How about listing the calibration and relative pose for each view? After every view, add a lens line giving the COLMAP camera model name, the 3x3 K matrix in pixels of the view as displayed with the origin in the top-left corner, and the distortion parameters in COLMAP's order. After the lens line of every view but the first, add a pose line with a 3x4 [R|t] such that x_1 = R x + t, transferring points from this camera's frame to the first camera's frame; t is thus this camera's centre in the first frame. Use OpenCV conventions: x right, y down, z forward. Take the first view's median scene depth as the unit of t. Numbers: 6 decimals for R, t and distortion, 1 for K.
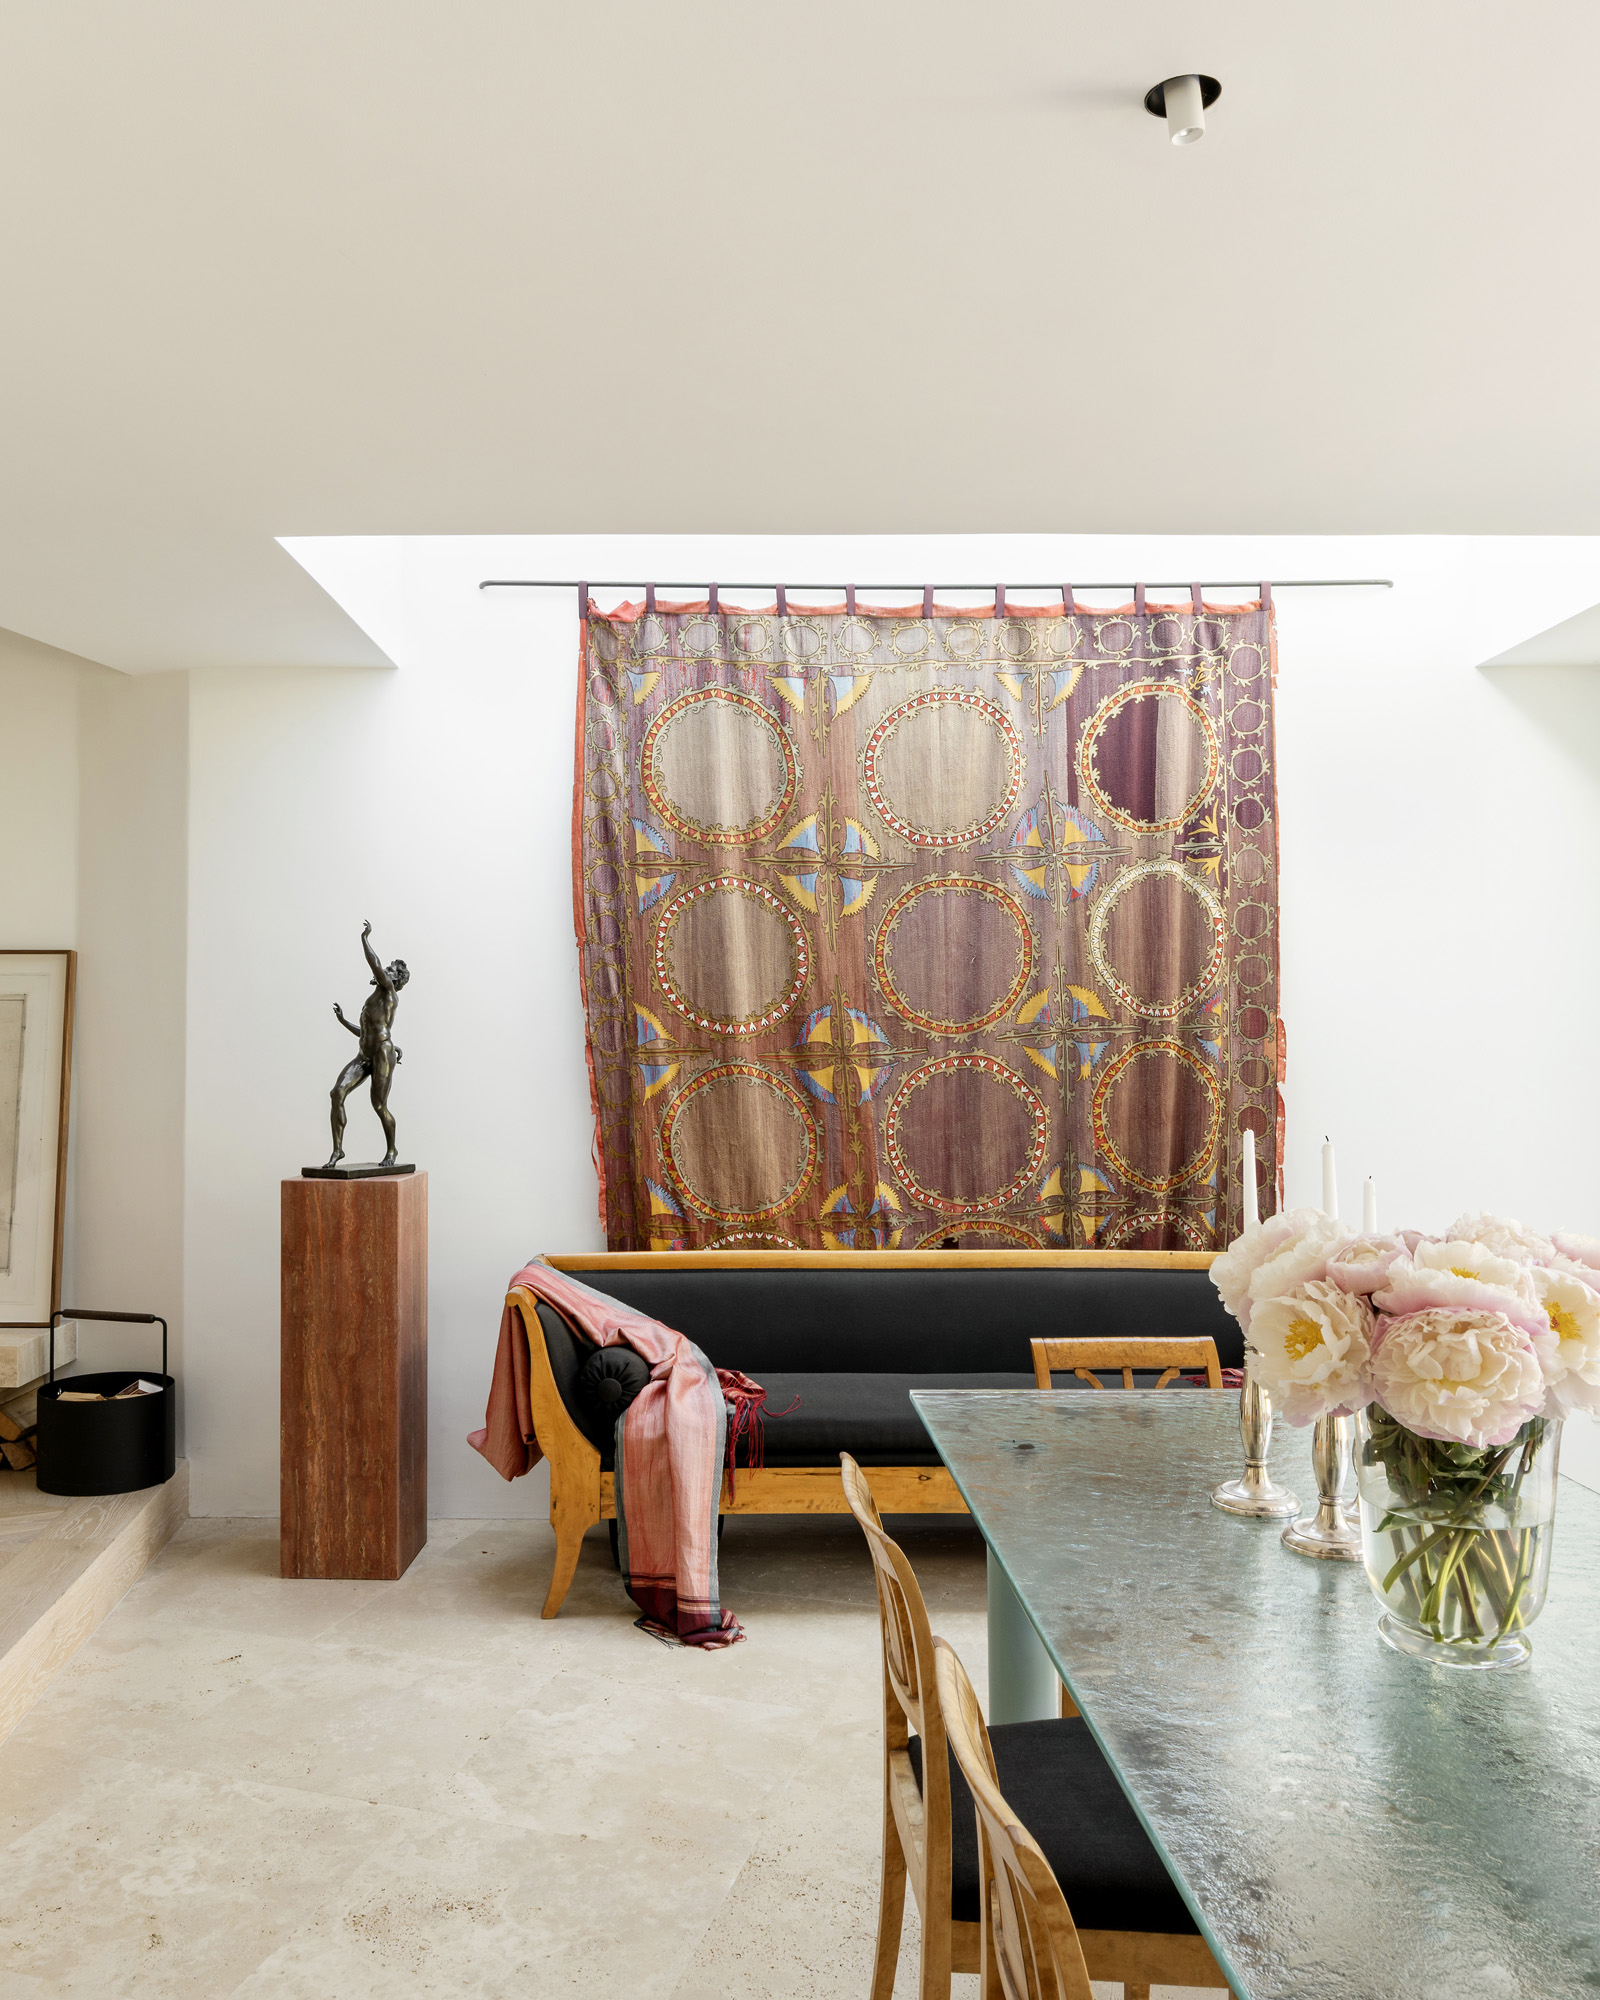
lens RADIAL K [[1582.8, 0, 795.6], [0, 1582.8, 1009.4], [0, 0, 1]] dist [-0.016378, 0.007180]
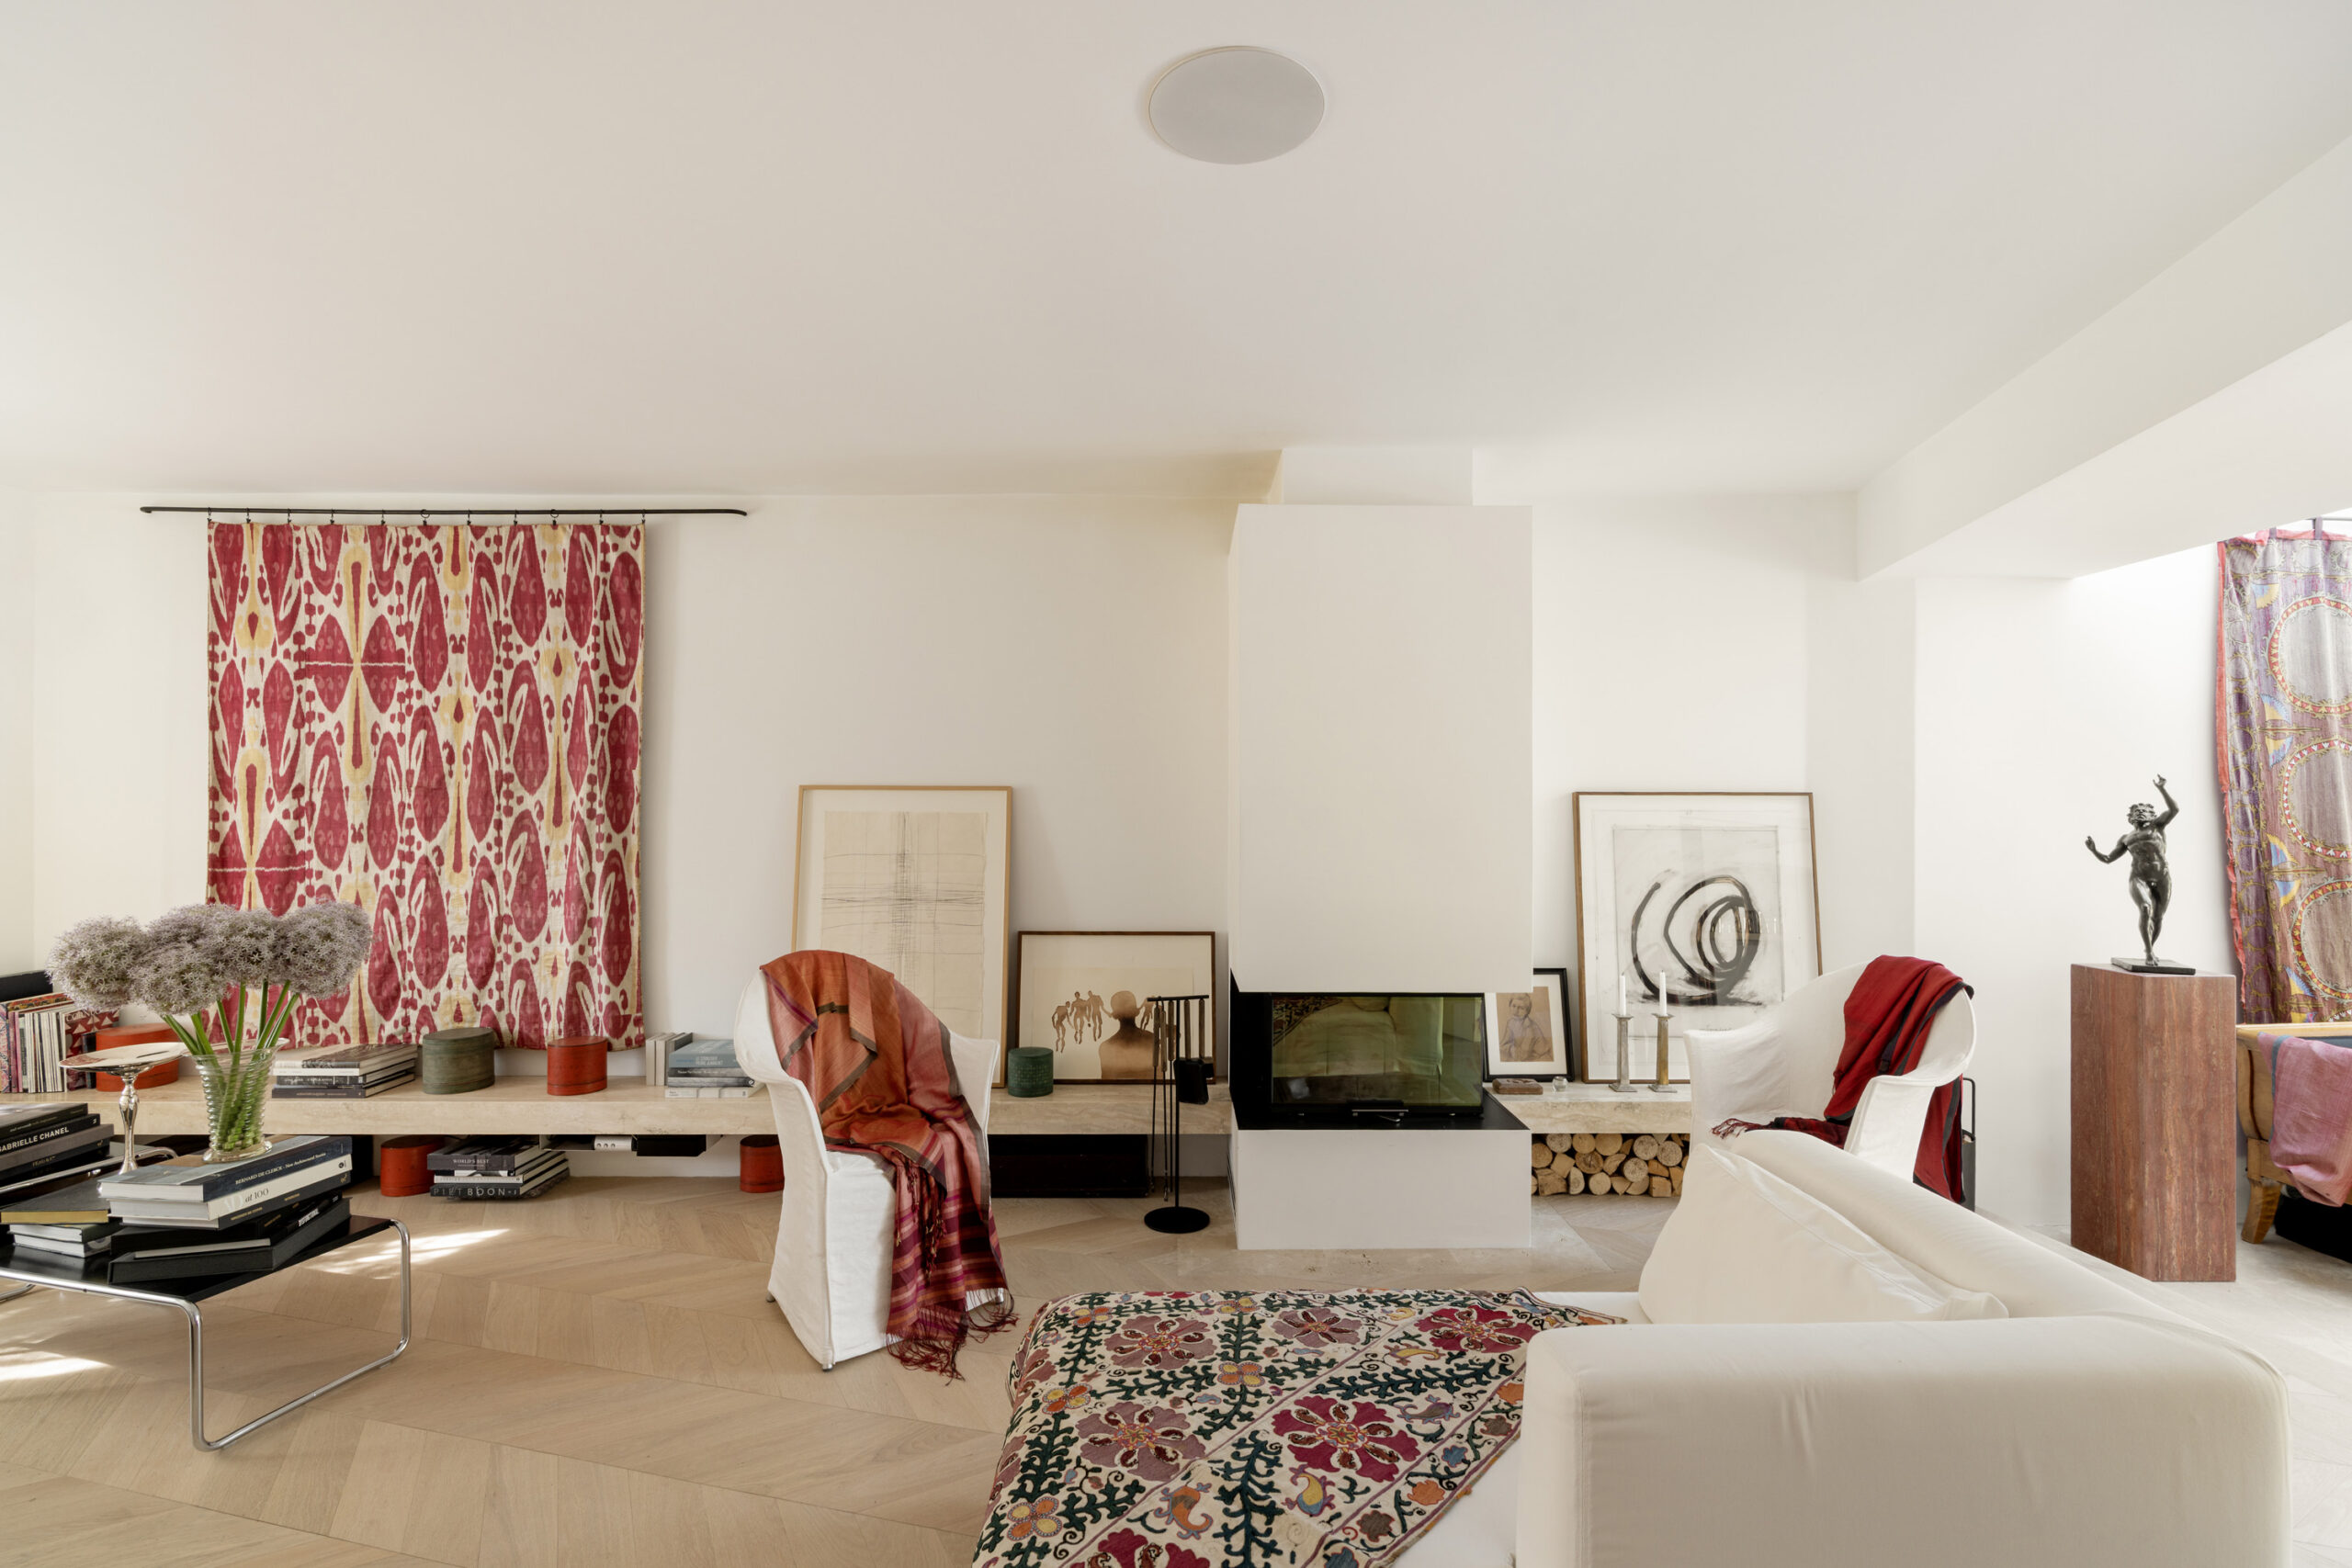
lens RADIAL K [[1104.2, 0, 1274.4], [0, 1104.2, 809.9], [0, 0, 1]] dist [-0.007036, 0.000128]
pose [[0.999476, 0.002199, 0.032294, -0.964321], [-0.002549, 0.999939, 0.010790, -0.032295], [-0.032268, -0.010866, 0.999420, 0.110737]]
